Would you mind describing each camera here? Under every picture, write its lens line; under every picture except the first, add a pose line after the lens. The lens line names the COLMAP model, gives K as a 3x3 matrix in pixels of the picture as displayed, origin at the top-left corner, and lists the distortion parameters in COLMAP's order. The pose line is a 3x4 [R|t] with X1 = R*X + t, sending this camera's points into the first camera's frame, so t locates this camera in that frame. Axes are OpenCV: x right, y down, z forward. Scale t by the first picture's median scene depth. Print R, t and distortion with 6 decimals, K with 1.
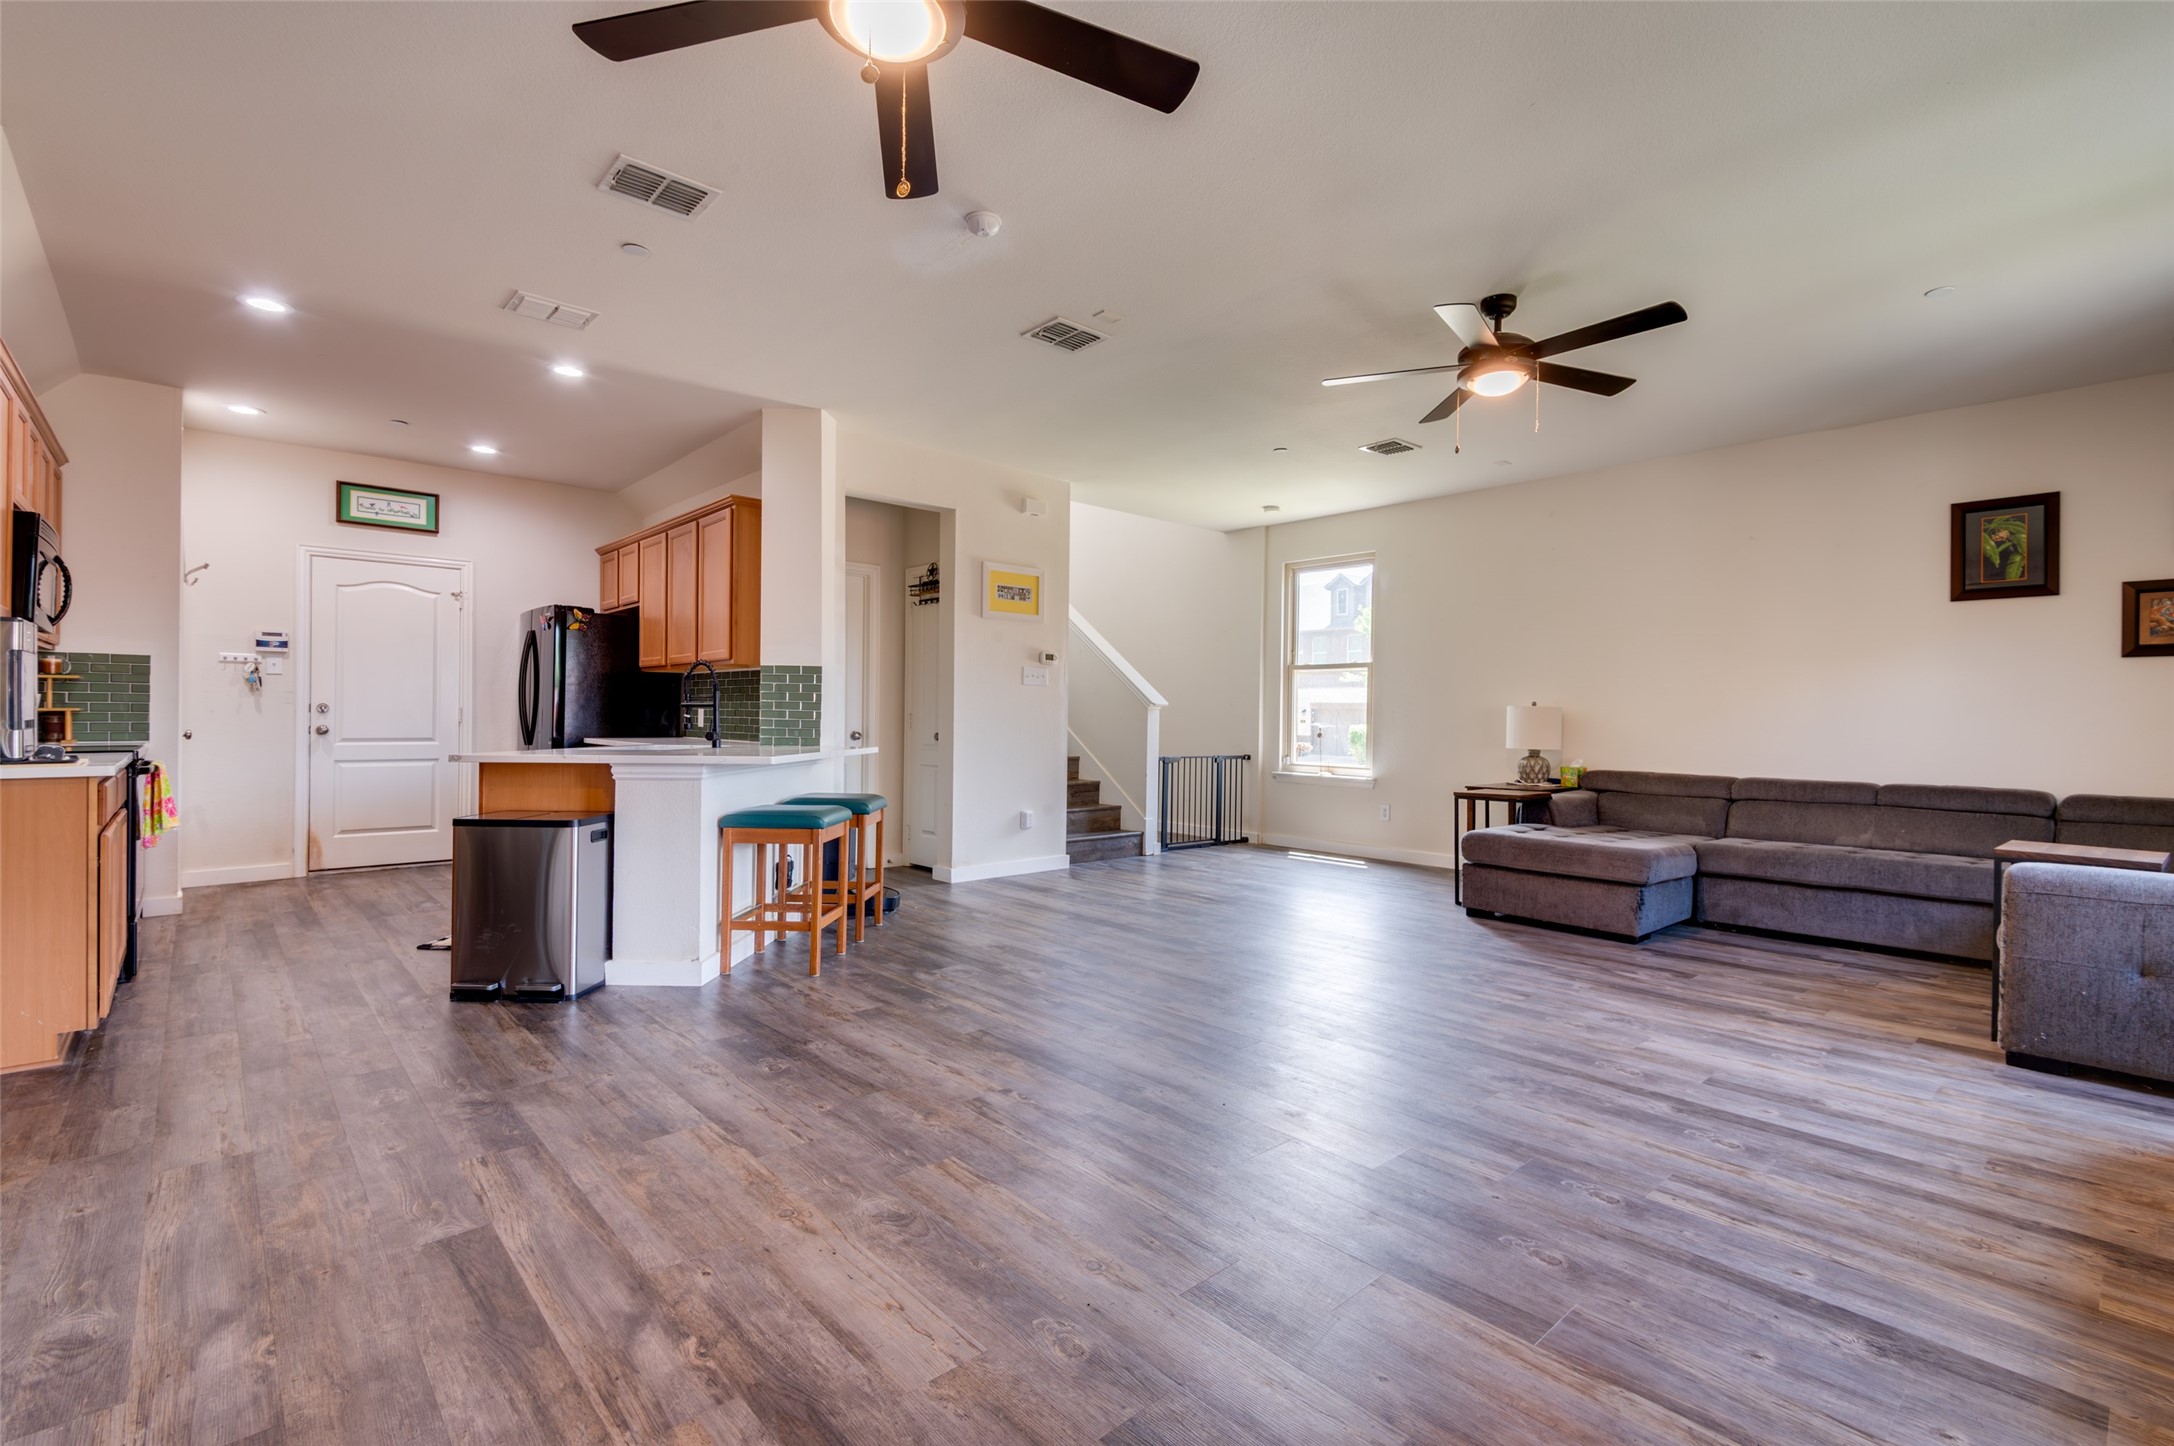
lens RADIAL K [[972.1, 0, 1087.7], [0, 972.1, 718.1], [0, 0, 1]] dist [0.000224, -0.000101]
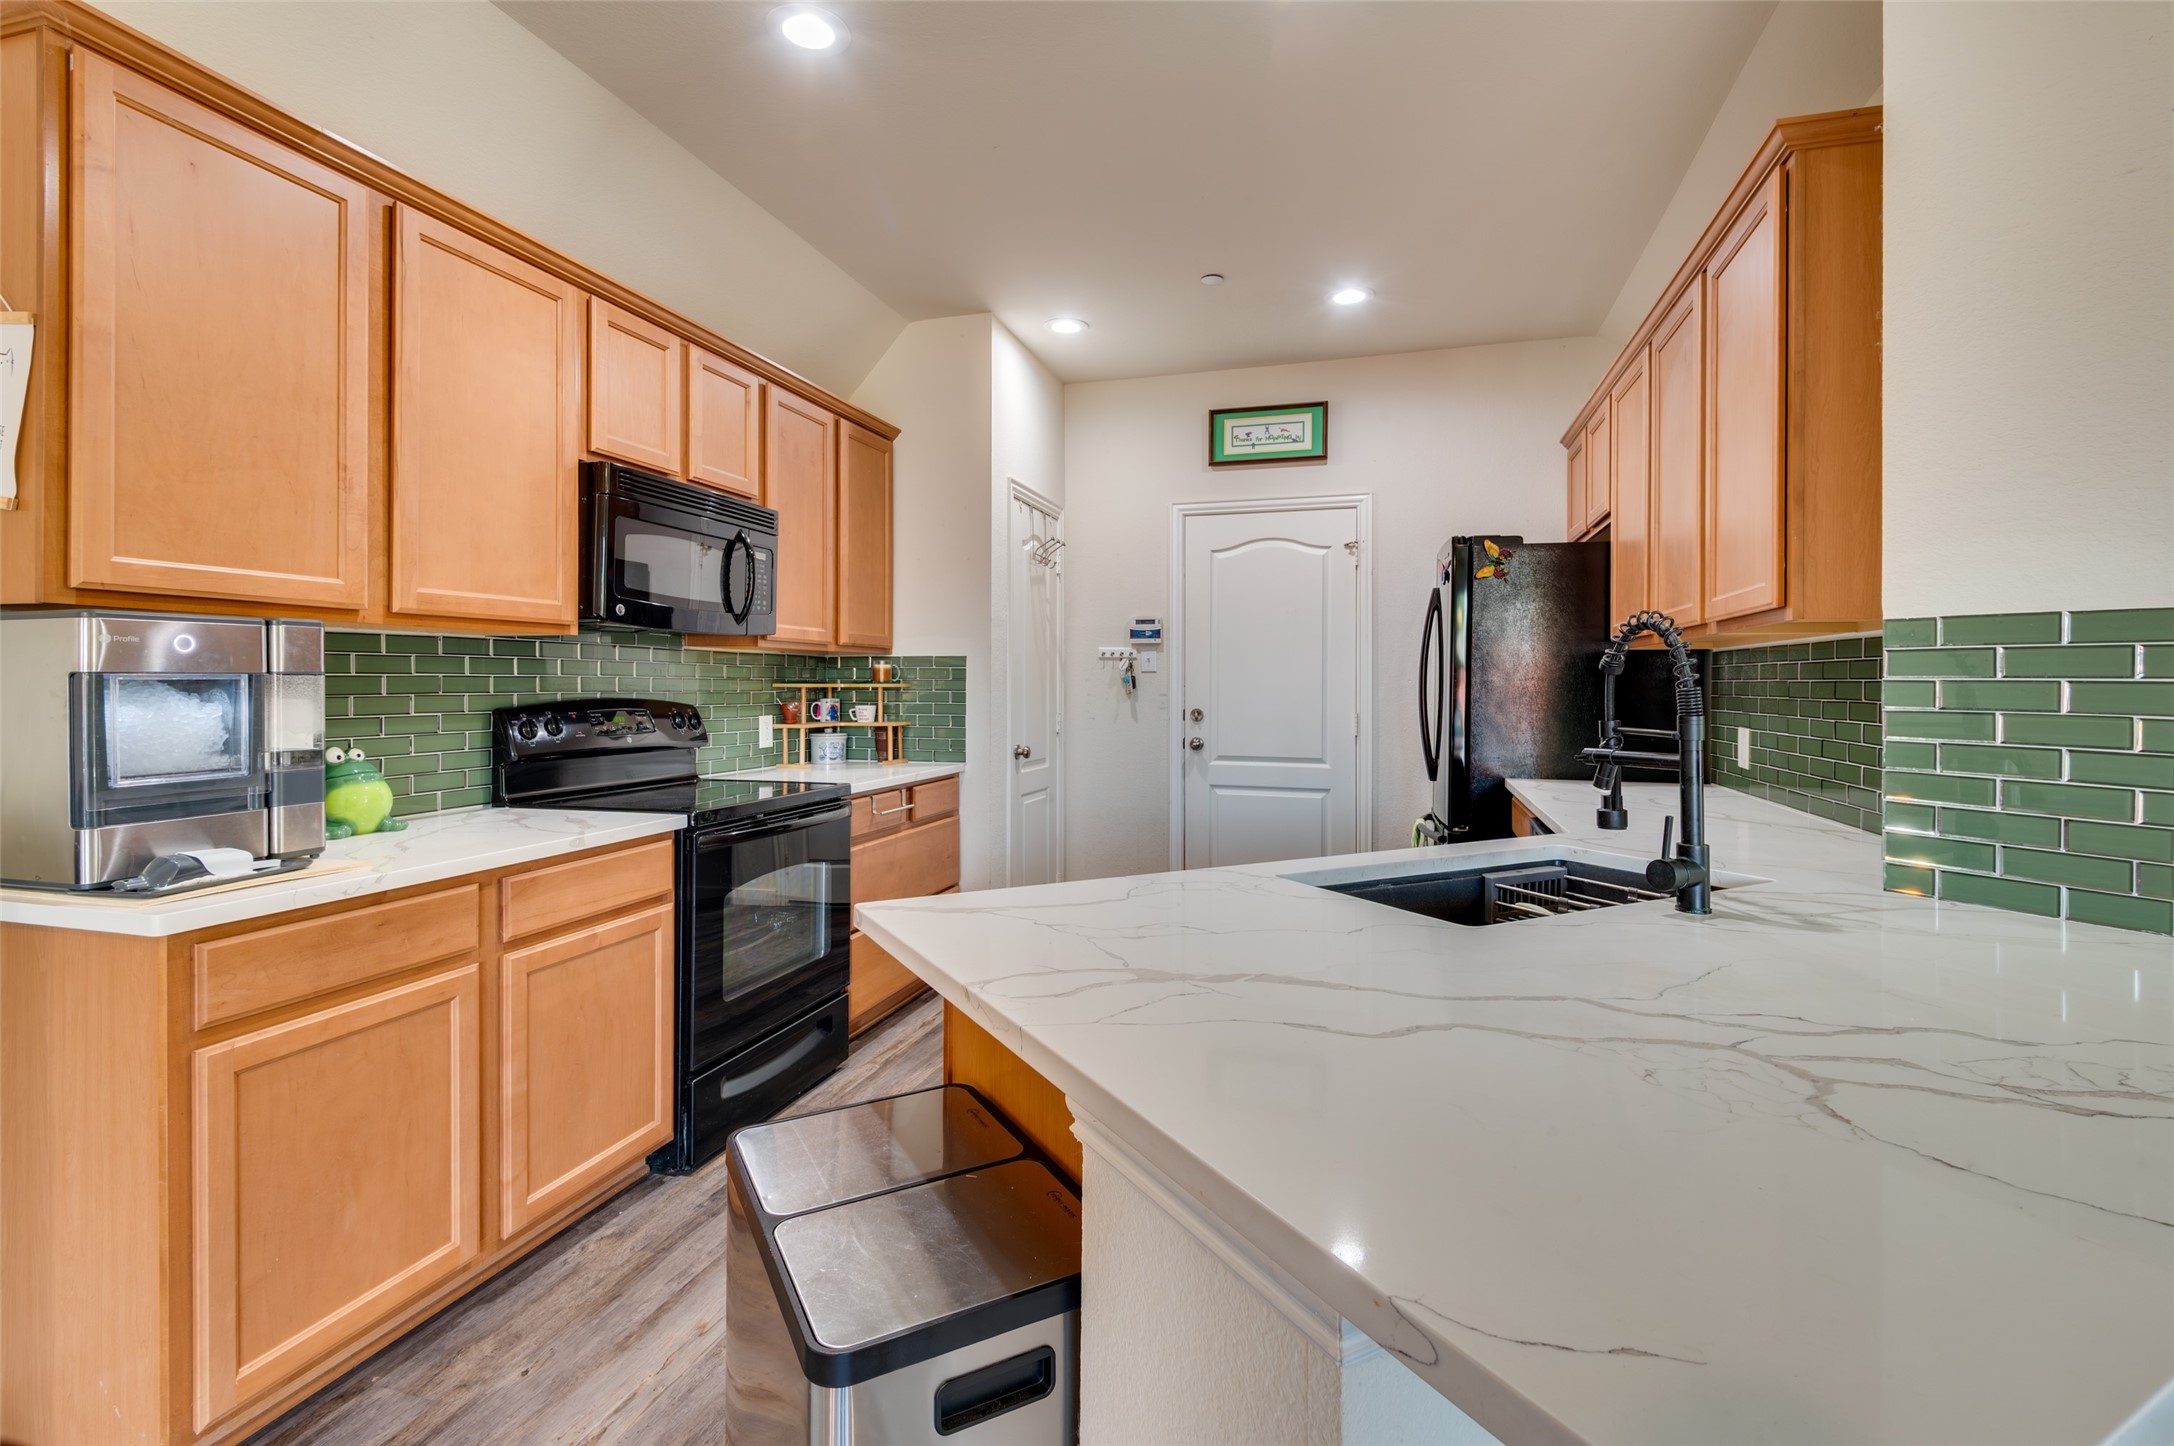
lens RADIAL K [[972.1, 0, 1106.1], [0, 972.1, 683.6], [0, 0, 1]] dist [0.000224, -0.000101]
pose [[0.511244, -0.008586, -0.859393, -0.173552], [0.000759, 0.999954, -0.009539, -0.027633], [0.859435, 0.004224, 0.511227, 0.553208]]
